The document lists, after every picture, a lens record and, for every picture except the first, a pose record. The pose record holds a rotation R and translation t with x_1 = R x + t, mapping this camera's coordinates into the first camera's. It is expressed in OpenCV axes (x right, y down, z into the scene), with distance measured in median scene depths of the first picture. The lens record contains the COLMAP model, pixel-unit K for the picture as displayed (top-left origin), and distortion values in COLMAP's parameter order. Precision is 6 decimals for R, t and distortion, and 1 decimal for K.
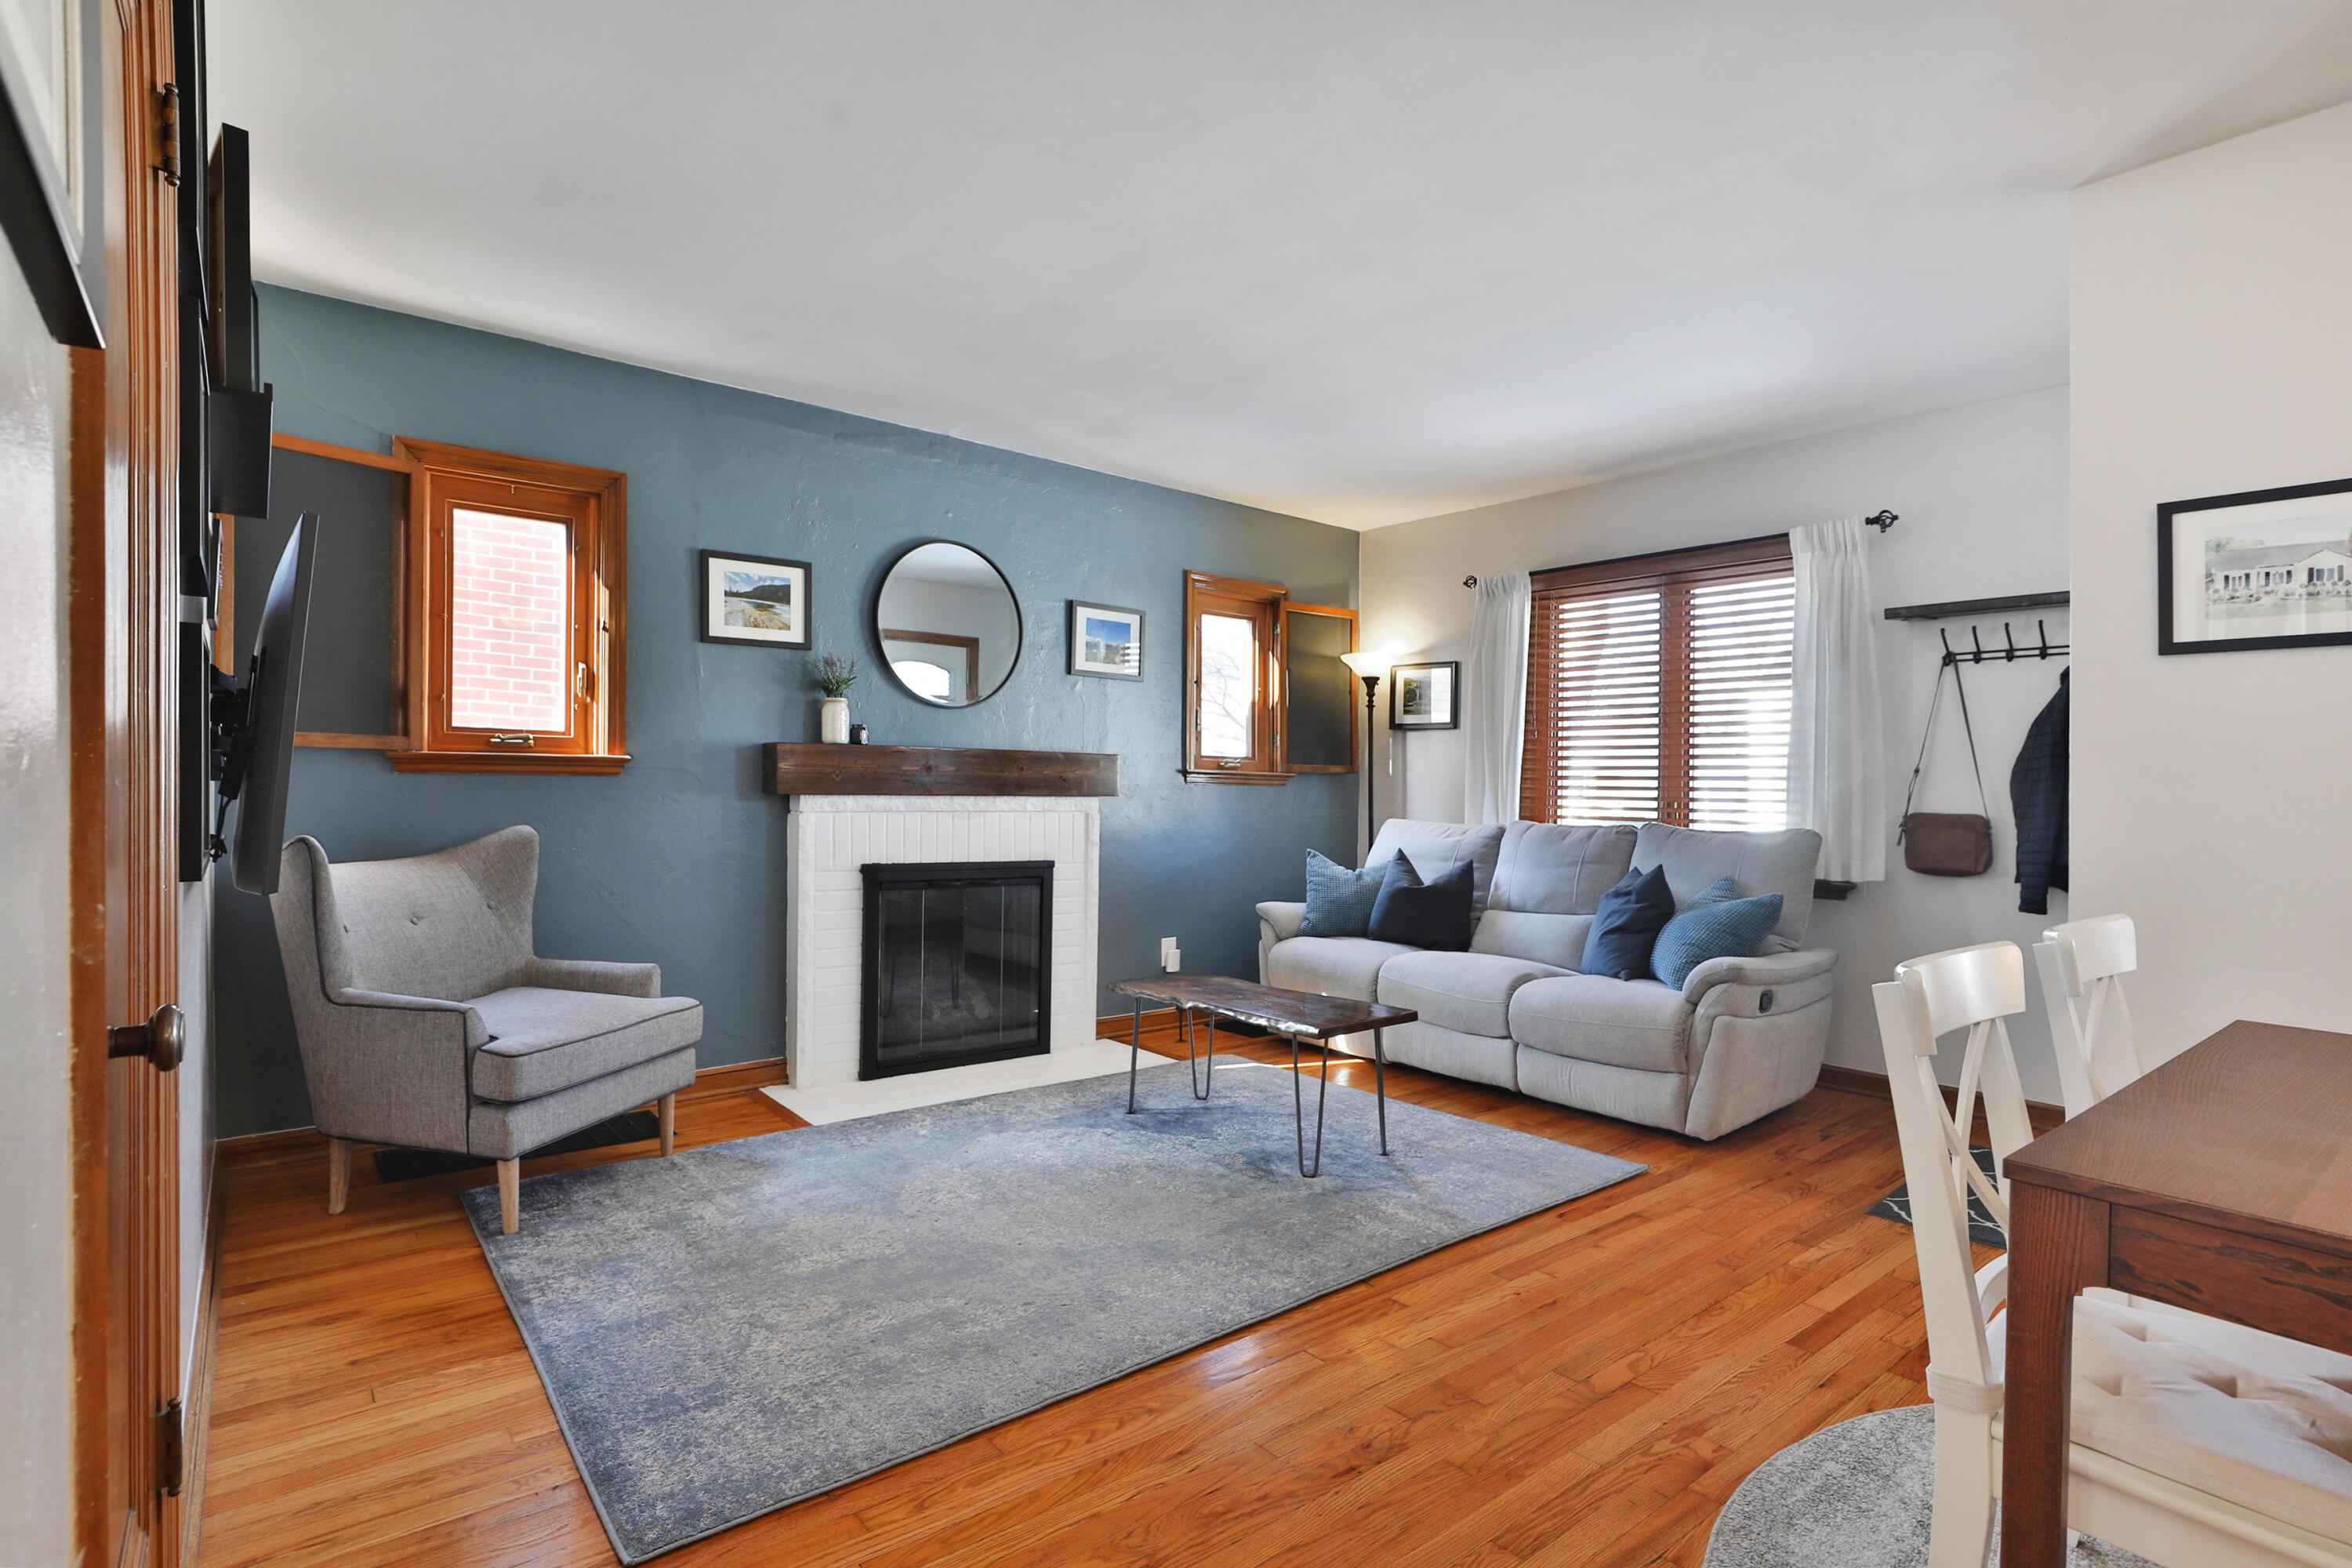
lens RADIAL K [[1193.7, 0, 1091.9], [0, 1193.7, 783.0], [0, 0, 1]] dist [0.003485, 0.000388]
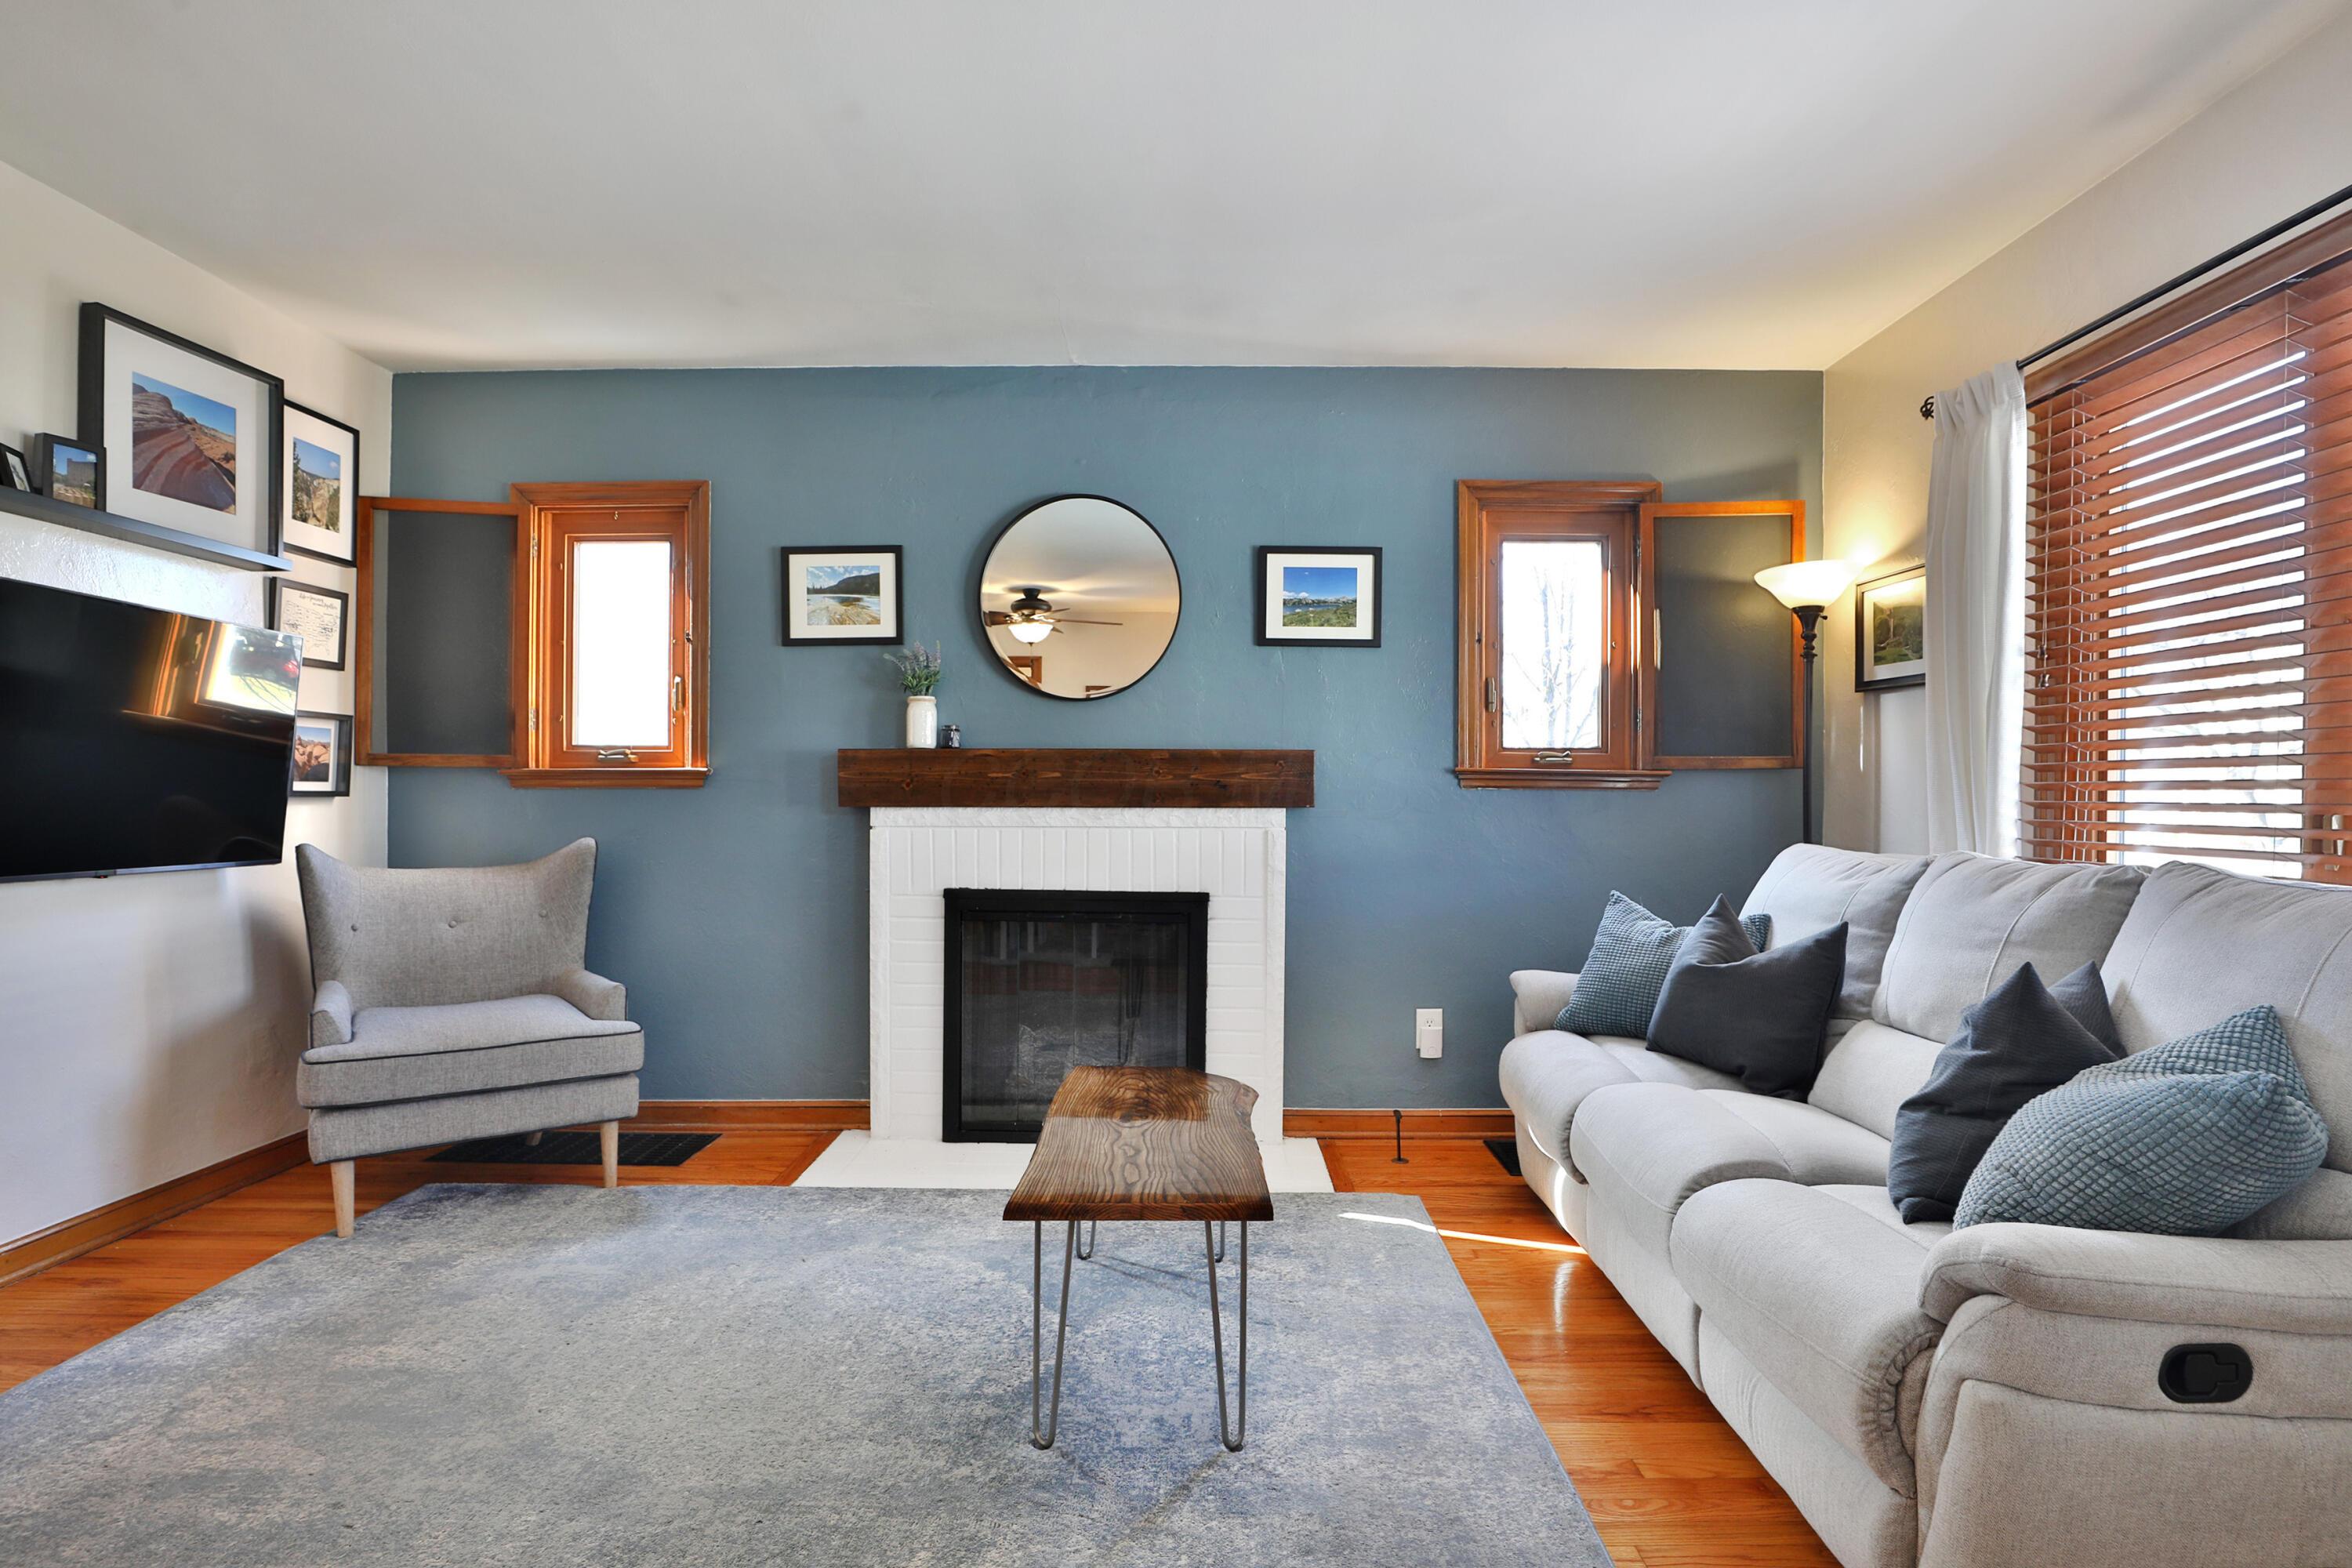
lens RADIAL K [[1161.4, 0, 1179.4], [0, 1161.4, 794.5], [0, 0, 1]] dist [-0.010326, 0.000852]
pose [[0.774109, -0.012426, -0.632931, 0.470209], [0.009400, 0.999923, -0.008133, 0.009467], [0.632983, 0.000346, 0.774166, 0.466656]]
